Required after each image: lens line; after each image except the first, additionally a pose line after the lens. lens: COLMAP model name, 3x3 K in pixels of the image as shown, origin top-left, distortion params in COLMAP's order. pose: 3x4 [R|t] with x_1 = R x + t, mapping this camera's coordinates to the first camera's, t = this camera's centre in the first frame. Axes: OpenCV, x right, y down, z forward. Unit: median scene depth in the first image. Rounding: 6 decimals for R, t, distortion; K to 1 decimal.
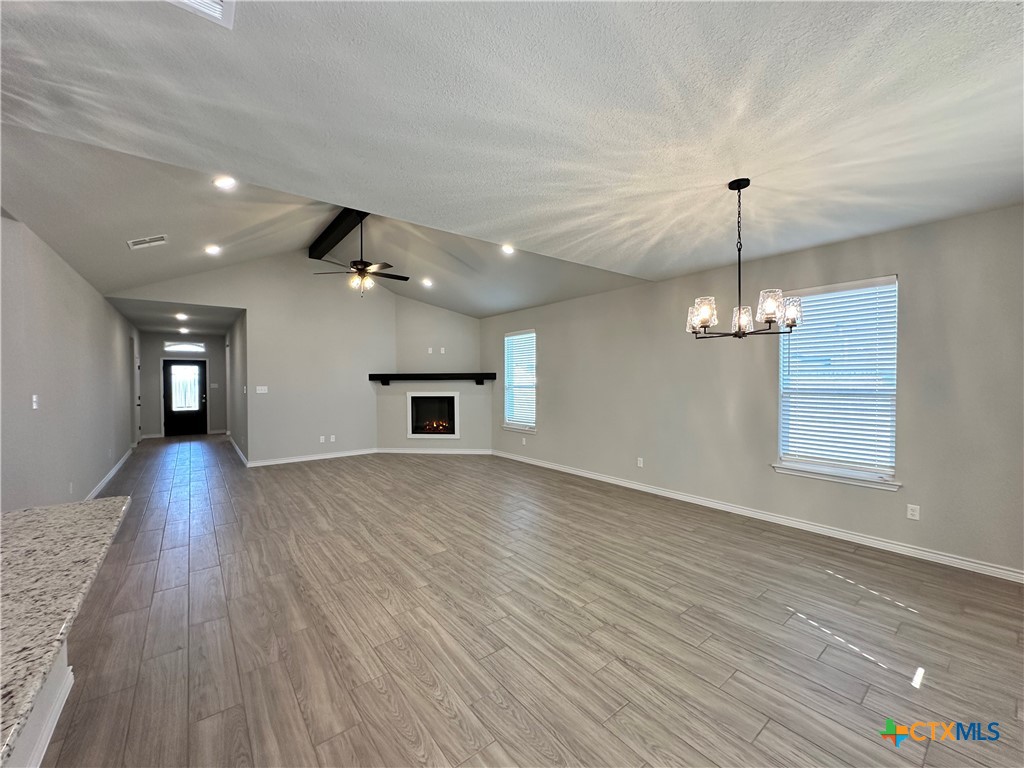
lens RADIAL K [[406.7, 0, 512.0], [0, 406.7, 384.0], [0, 0, 1]] dist [-0.003292, 0.000163]
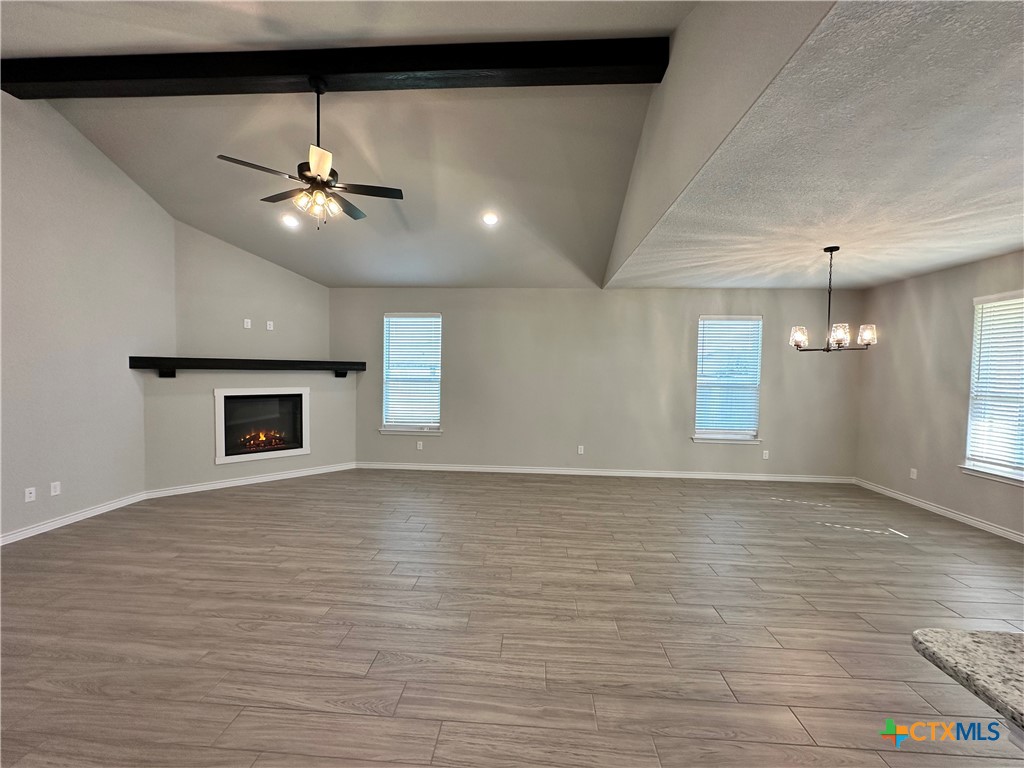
lens RADIAL K [[406.7, 0, 512.0], [0, 406.7, 384.0], [0, 0, 1]] dist [-0.003292, 0.000163]
pose [[0.668480, -0.009102, 0.743675, -0.863716], [-0.009962, 0.999726, 0.021190, -0.009821], [-0.743664, -0.021574, 0.668206, 0.555941]]
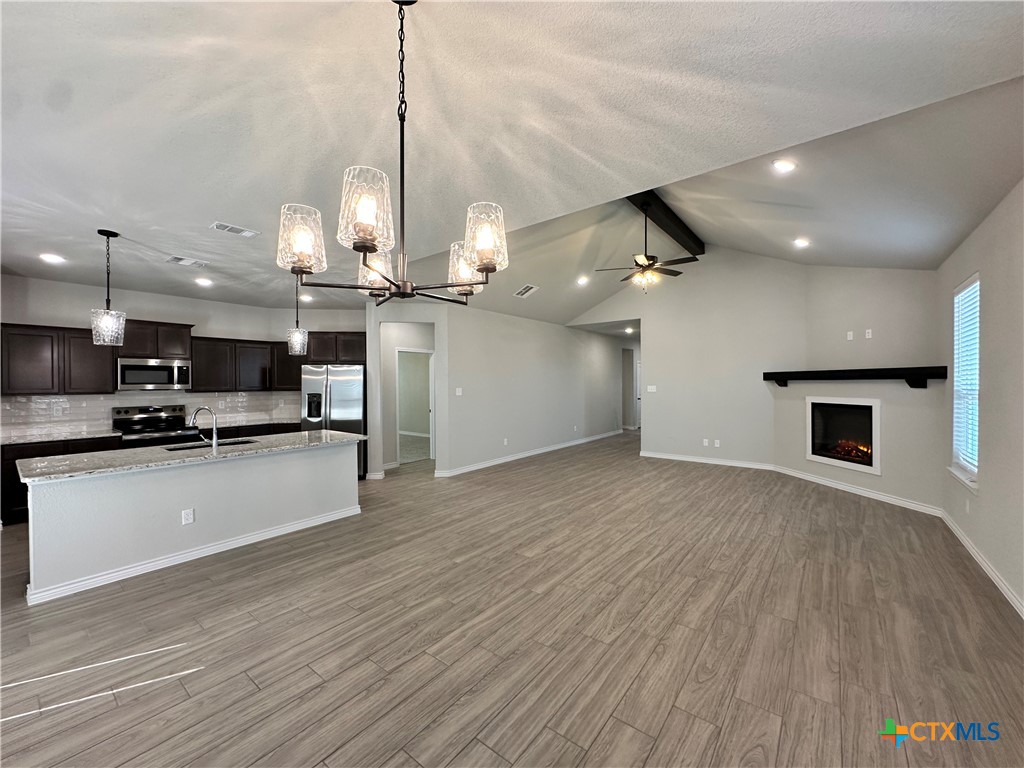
lens RADIAL K [[406.7, 0, 512.0], [0, 406.7, 384.0], [0, 0, 1]] dist [-0.003292, 0.000163]
pose [[0.234624, 0.007844, -0.972055, 0.687918], [-0.005671, 0.999961, 0.006700, -0.008688], [0.972070, 0.003940, 0.234659, 0.653026]]
